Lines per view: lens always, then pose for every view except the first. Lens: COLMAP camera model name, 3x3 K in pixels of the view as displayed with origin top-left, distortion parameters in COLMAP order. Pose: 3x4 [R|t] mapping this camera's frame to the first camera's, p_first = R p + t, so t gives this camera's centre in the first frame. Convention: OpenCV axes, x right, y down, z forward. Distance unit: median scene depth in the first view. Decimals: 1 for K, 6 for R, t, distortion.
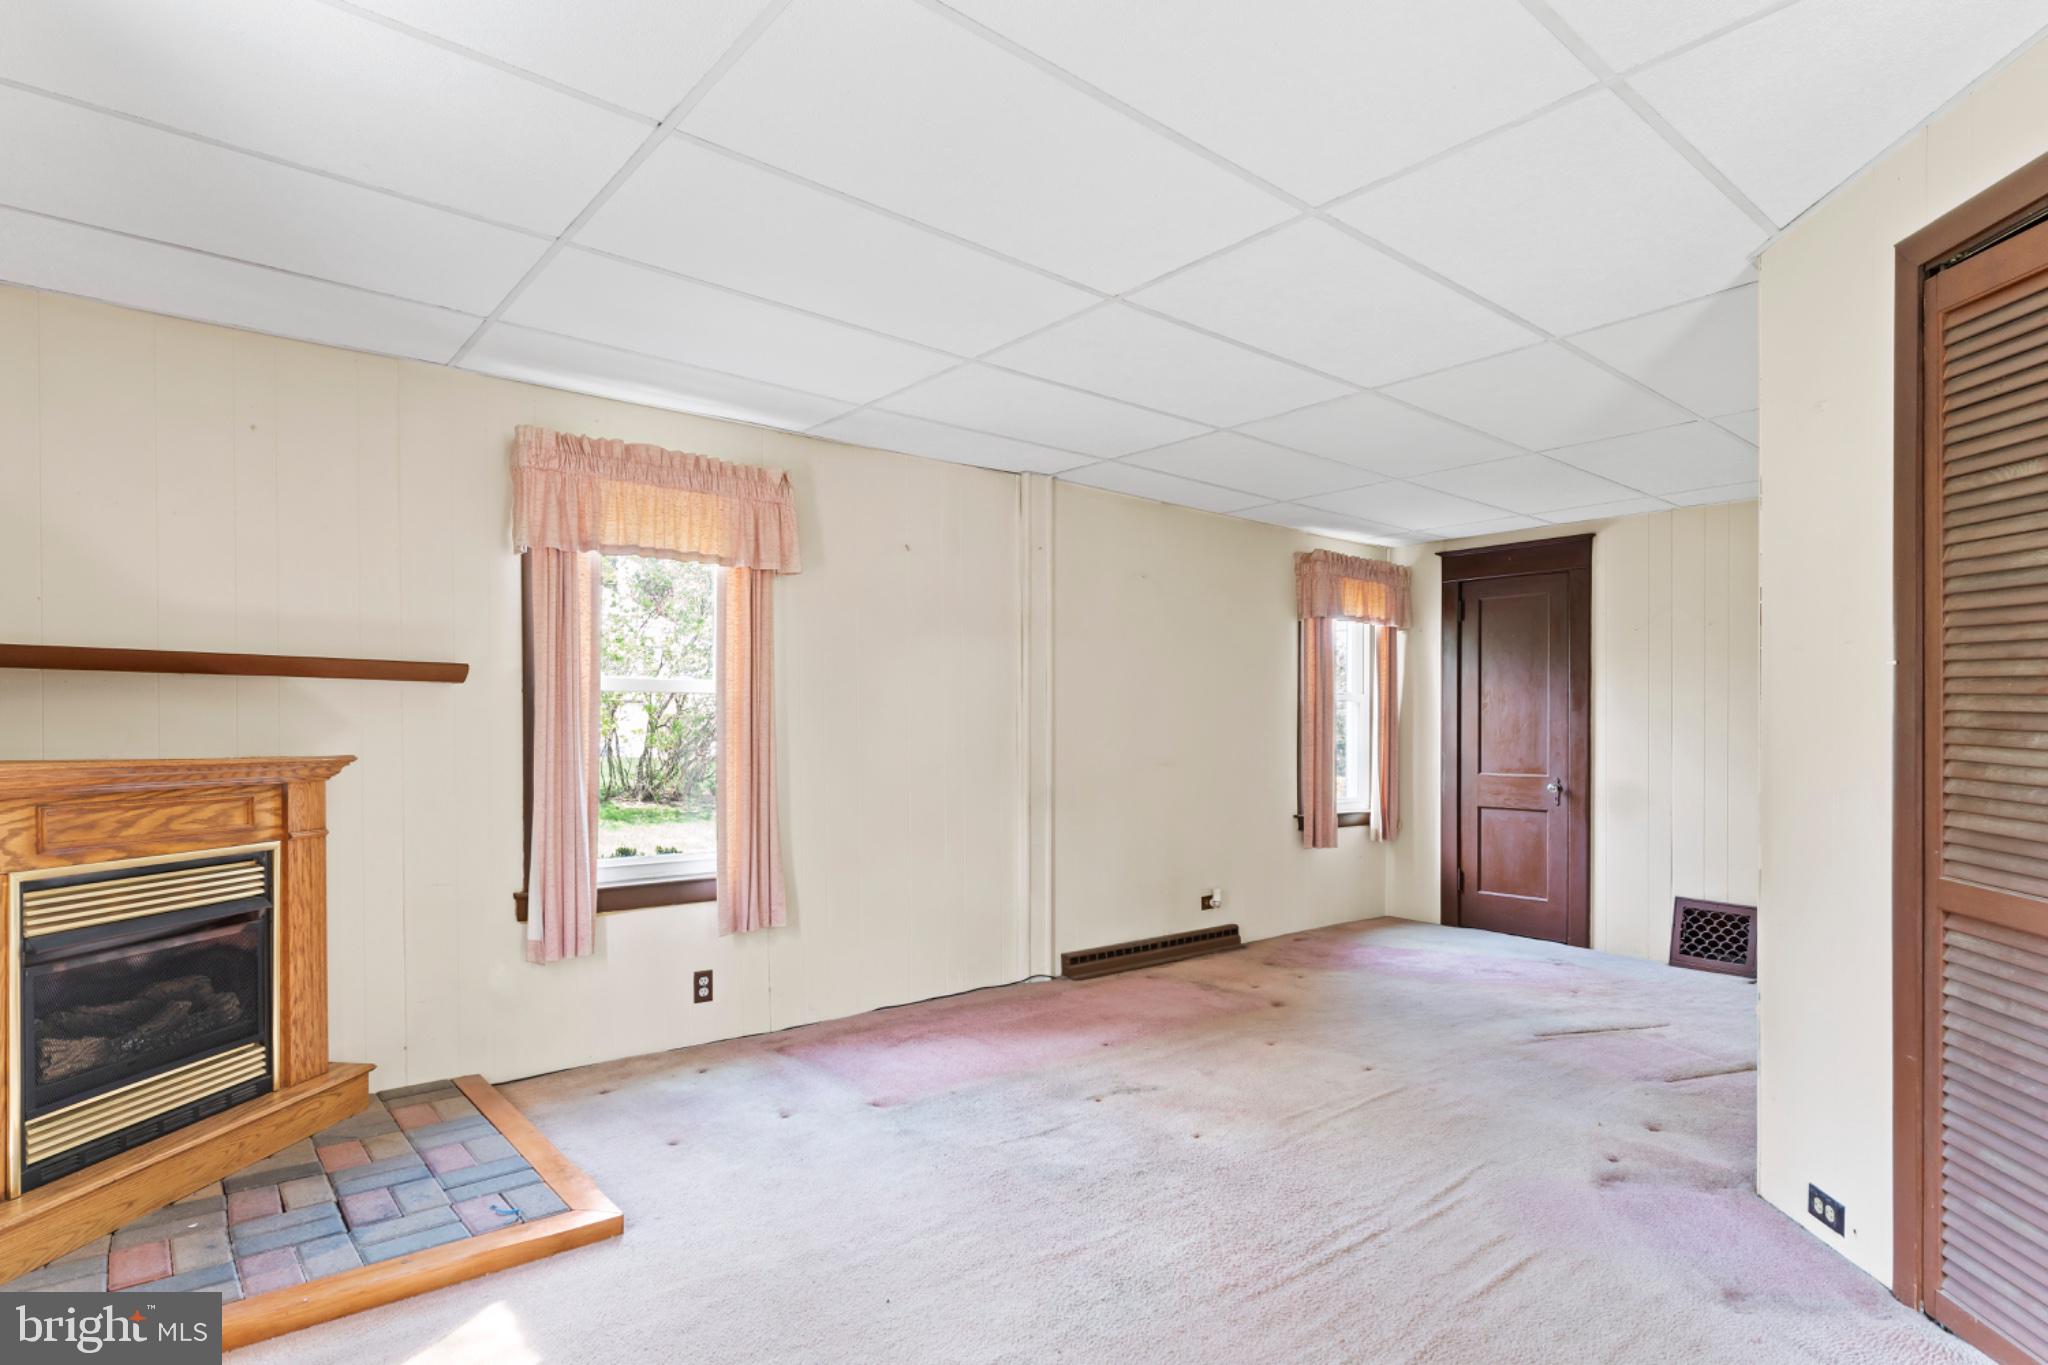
lens RADIAL K [[1134.8, 0, 1033.9], [0, 1134.8, 742.2], [0, 0, 1]] dist [-0.018851, 0.003303]
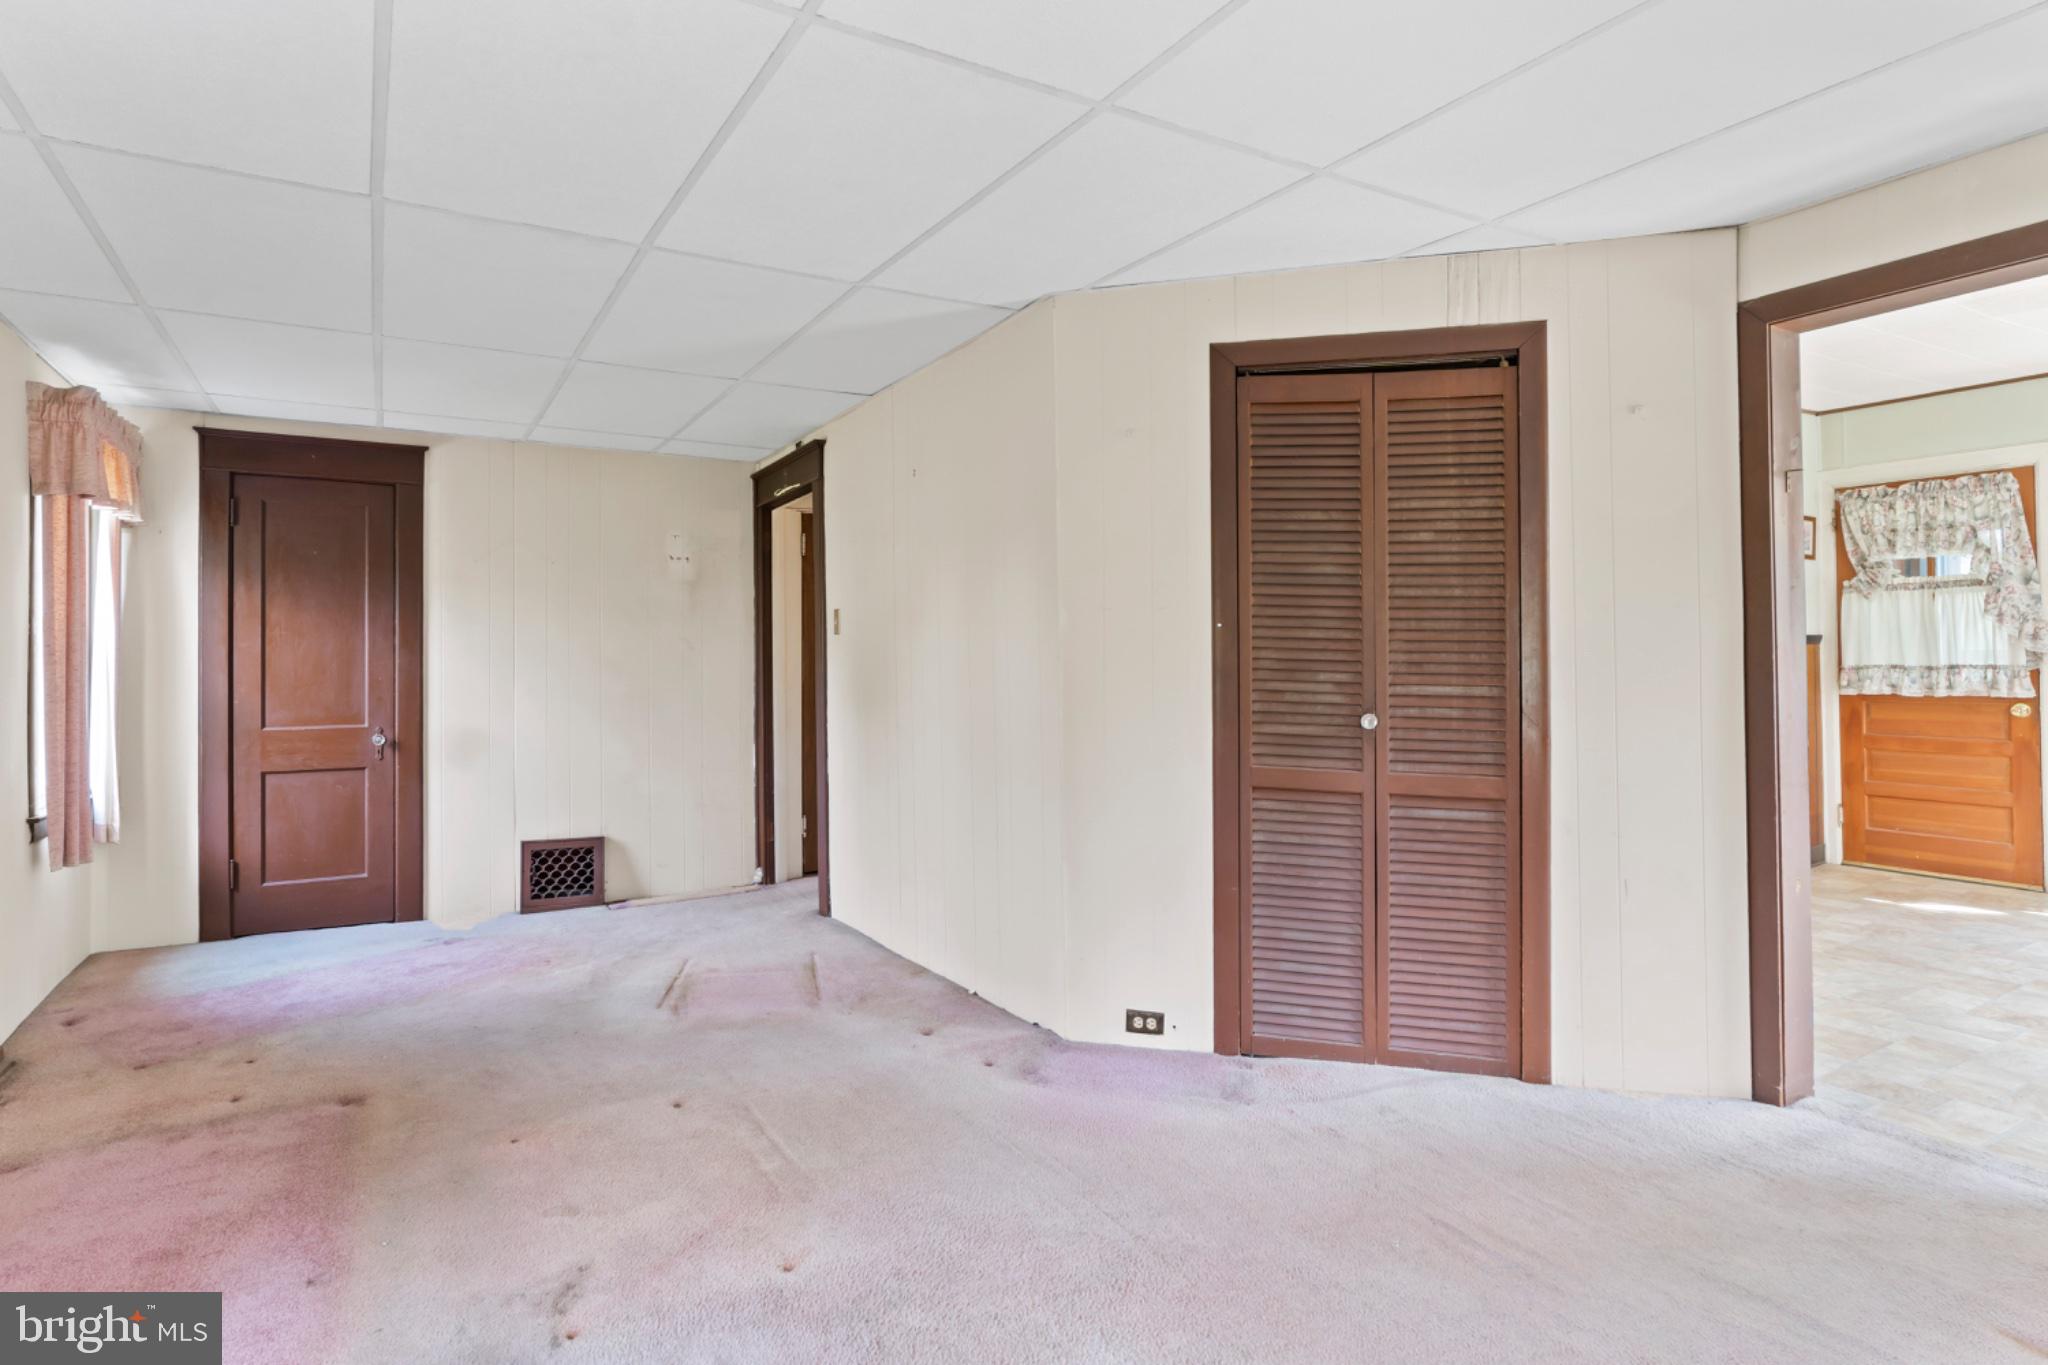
lens RADIAL K [[1067.8, 0, 1052.8], [0, 1067.8, 649.5], [0, 0, 1]] dist [-0.009517, 0.006207]
pose [[0.142933, 0.004943, 0.989720, -0.280803], [0.016602, 0.999835, -0.007391, -0.013801], [-0.989593, 0.017488, 0.142828, 0.432237]]
